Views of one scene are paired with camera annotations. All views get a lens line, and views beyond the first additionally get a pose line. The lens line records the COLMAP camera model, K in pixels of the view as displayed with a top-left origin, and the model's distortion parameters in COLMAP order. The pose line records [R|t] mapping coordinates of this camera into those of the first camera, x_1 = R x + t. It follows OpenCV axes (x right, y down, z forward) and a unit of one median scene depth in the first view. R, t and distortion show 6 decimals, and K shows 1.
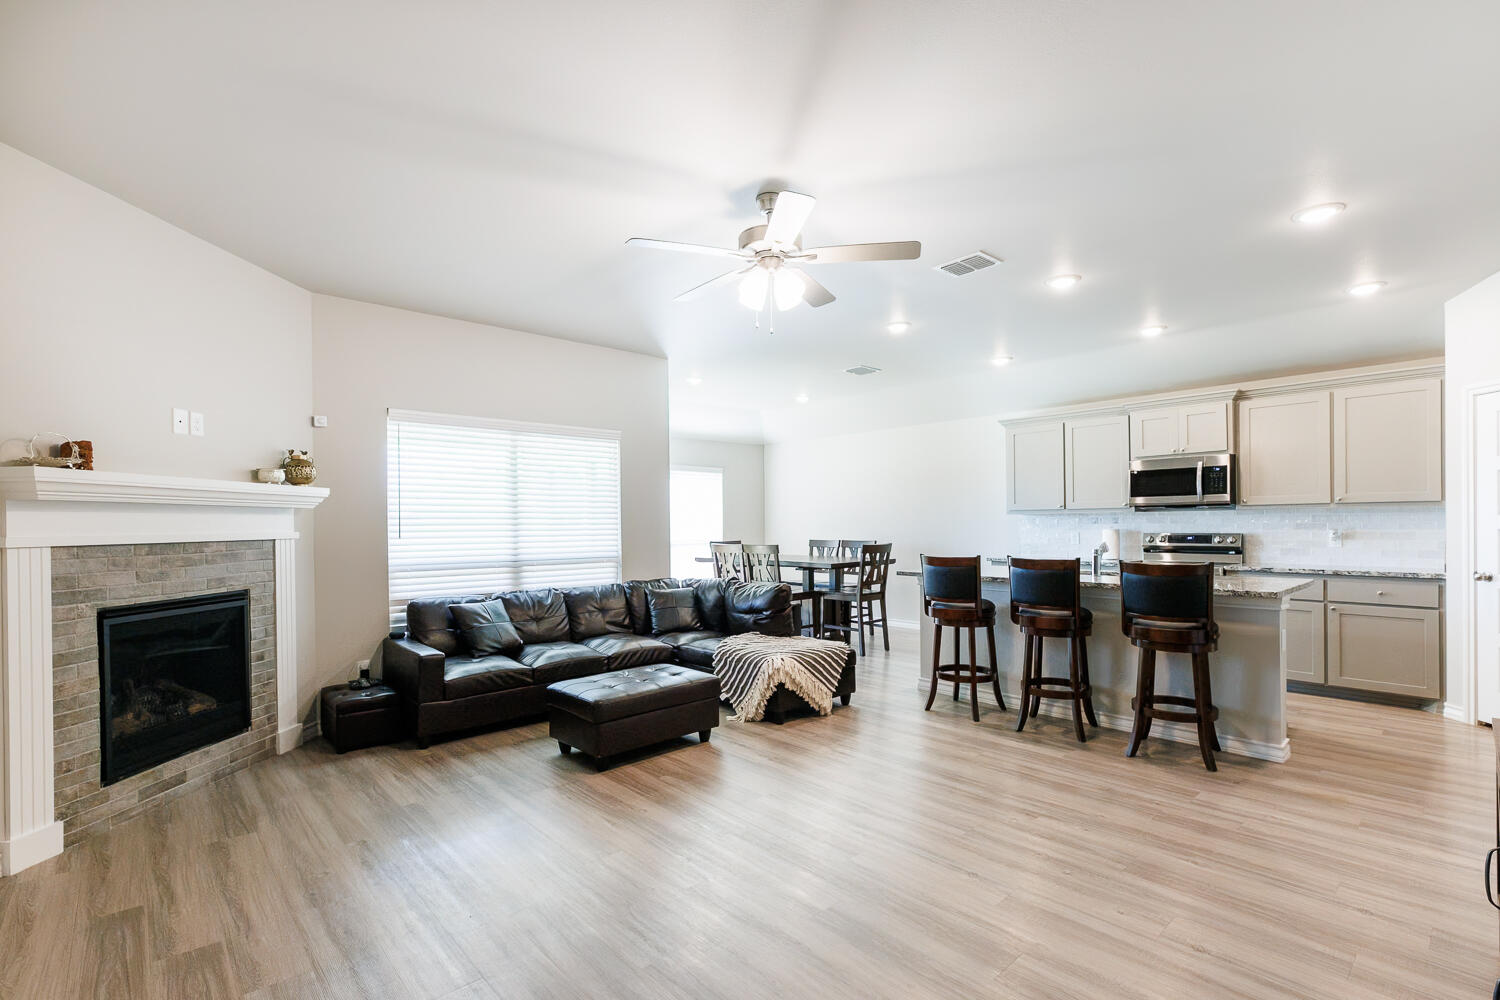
lens RADIAL K [[685.0, 0, 751.2], [0, 685.0, 525.5], [0, 0, 1]] dist [0.002594, -0.000180]
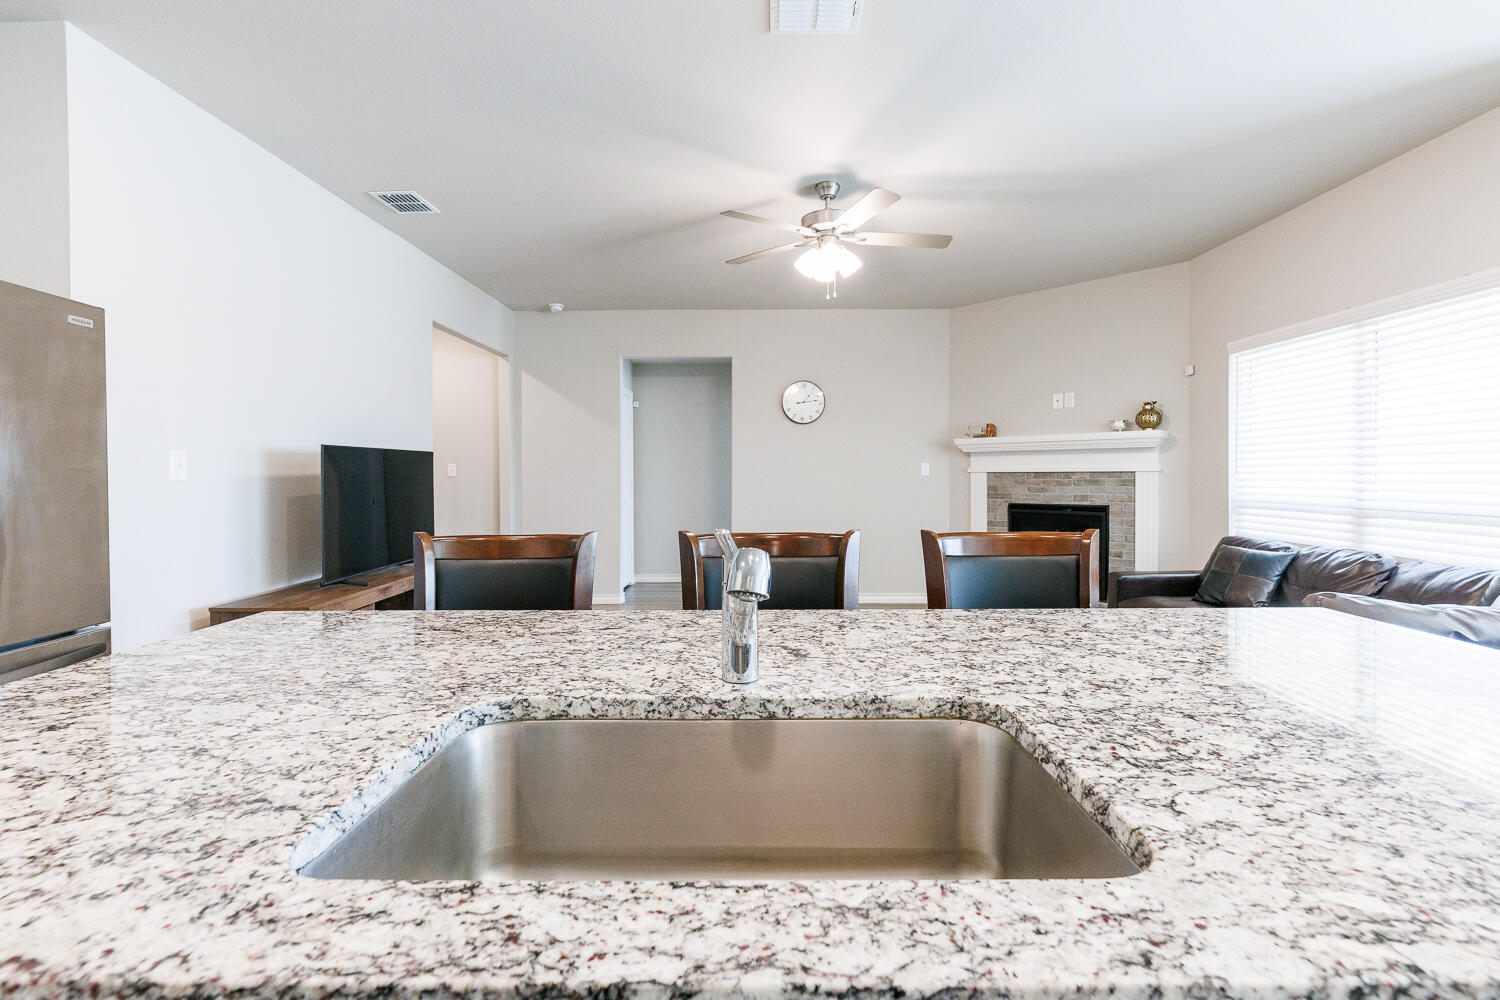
lens RADIAL K [[671.7, 0, 746.3], [0, 671.7, 488.6], [0, 0, 1]] dist [-0.003066, -0.000290]
pose [[-0.683841, 0.027865, -0.729098, 0.680772], [0.007706, 0.999491, 0.030971, 0.006404], [0.729590, 0.015561, -0.683708, 1.171001]]
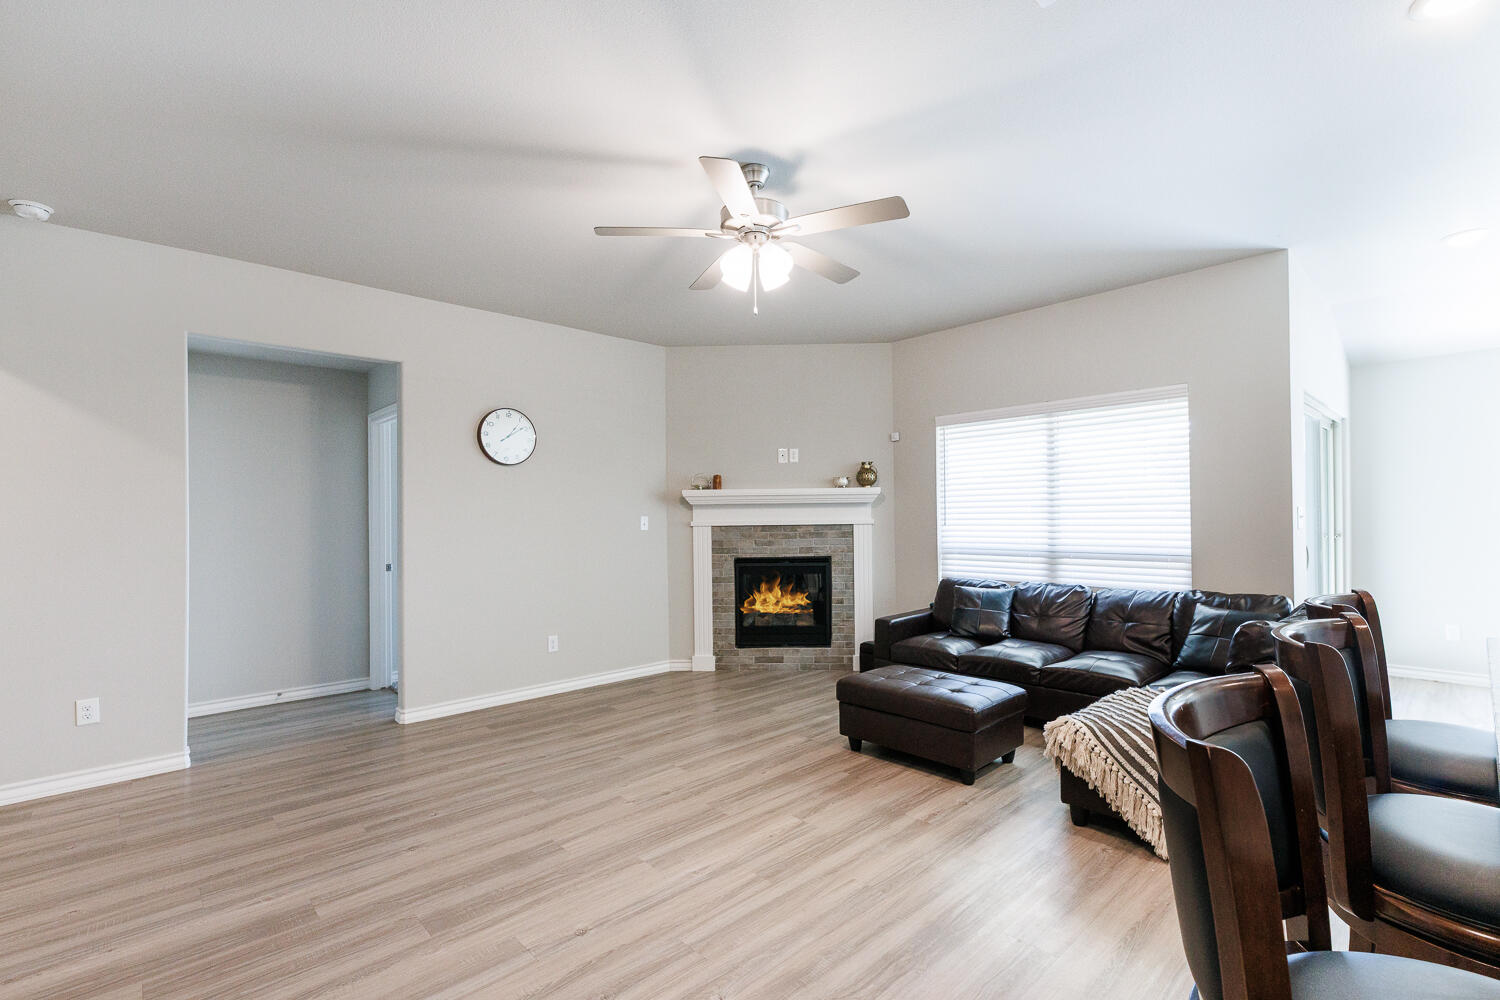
lens RADIAL K [[681.4, 0, 778.5], [0, 681.4, 514.2], [0, 0, 1]] dist [-0.000966, 0.000204]
pose [[0.033098, 0.003071, -0.999447, 0.663987], [0.008133, 0.999961, 0.003342, -0.006330], [0.999419, -0.008239, 0.033072, 0.690914]]
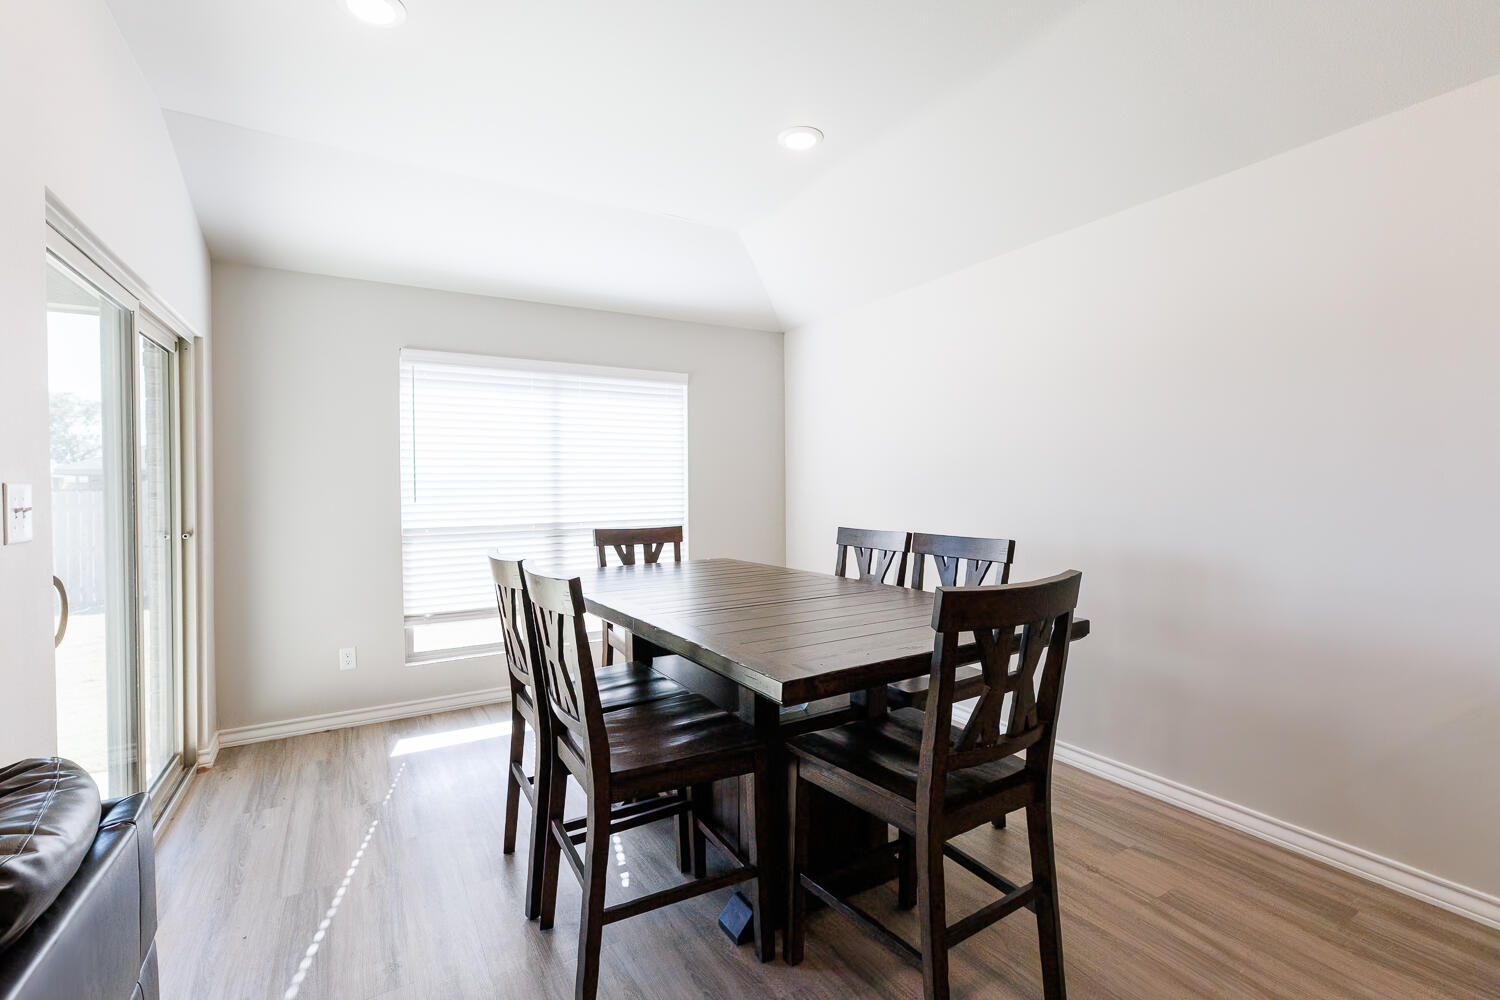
lens RADIAL K [[671.7, 0, 746.3], [0, 671.7, 488.6], [0, 0, 1]] dist [-0.003066, -0.000290]
pose [[0.978099, 0.001808, -0.208132, 0.215505], [-0.000756, 0.999987, 0.005133, -0.008207], [0.208138, -0.004863, 0.978087, 1.149123]]
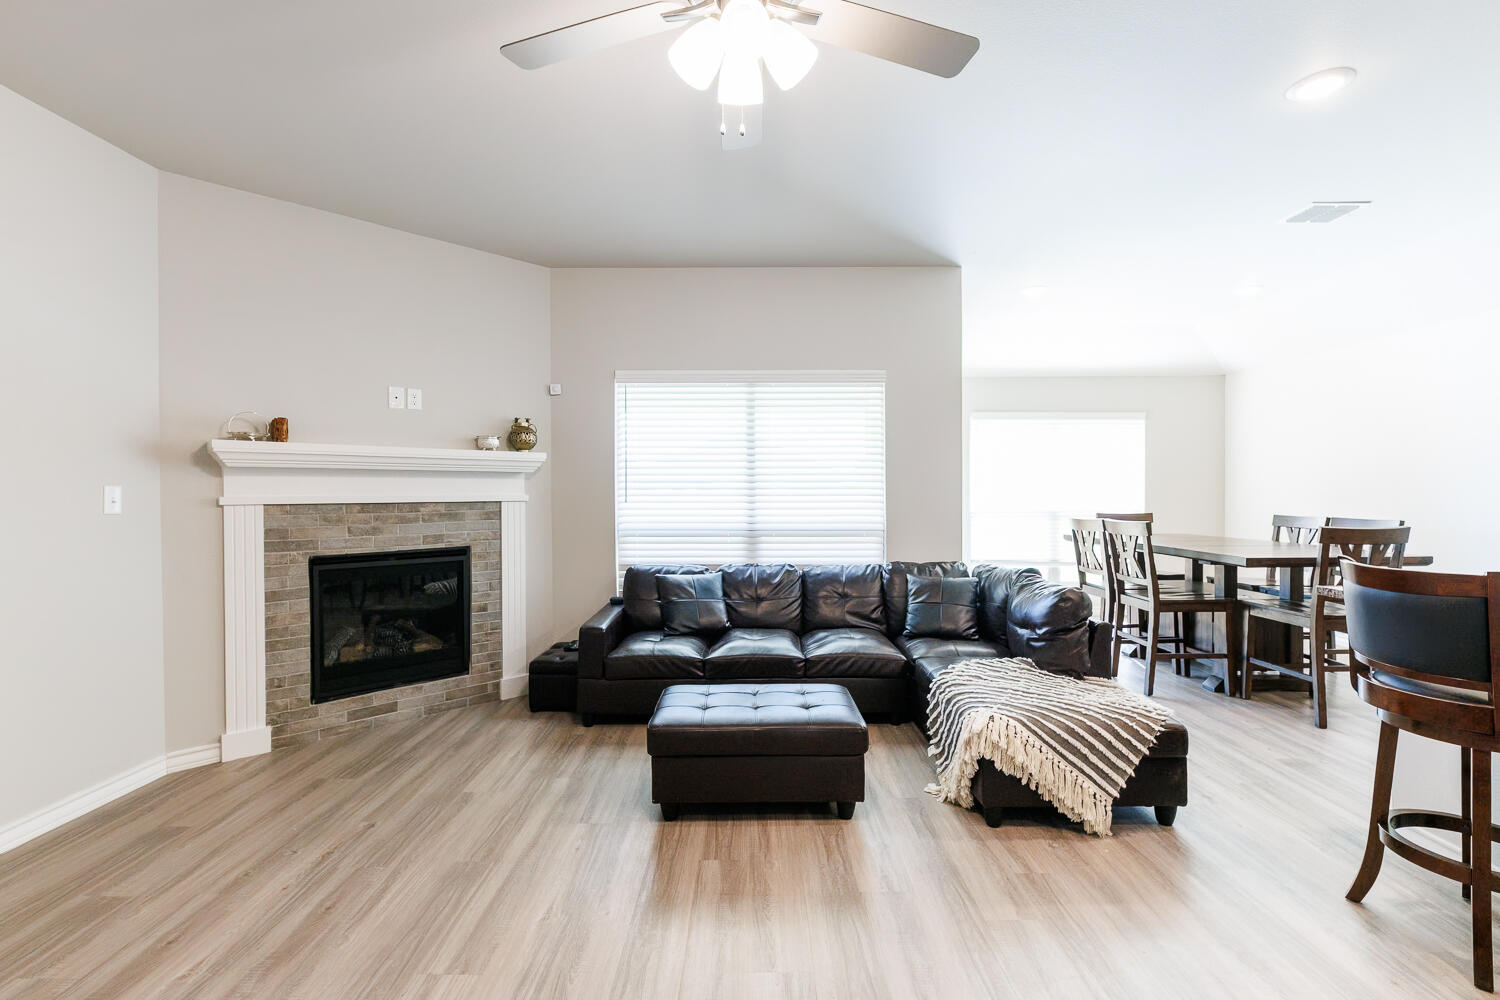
lens RADIAL K [[665.7, 0, 758.9], [0, 665.7, 493.0], [0, 0, 1]] dist [-0.001352, 0.000705]
pose [[0.740925, 0.008689, -0.671531, 0.274429], [-0.005660, 0.999962, 0.006694, -0.001783], [0.671564, -0.001159, 0.740946, 0.430765]]
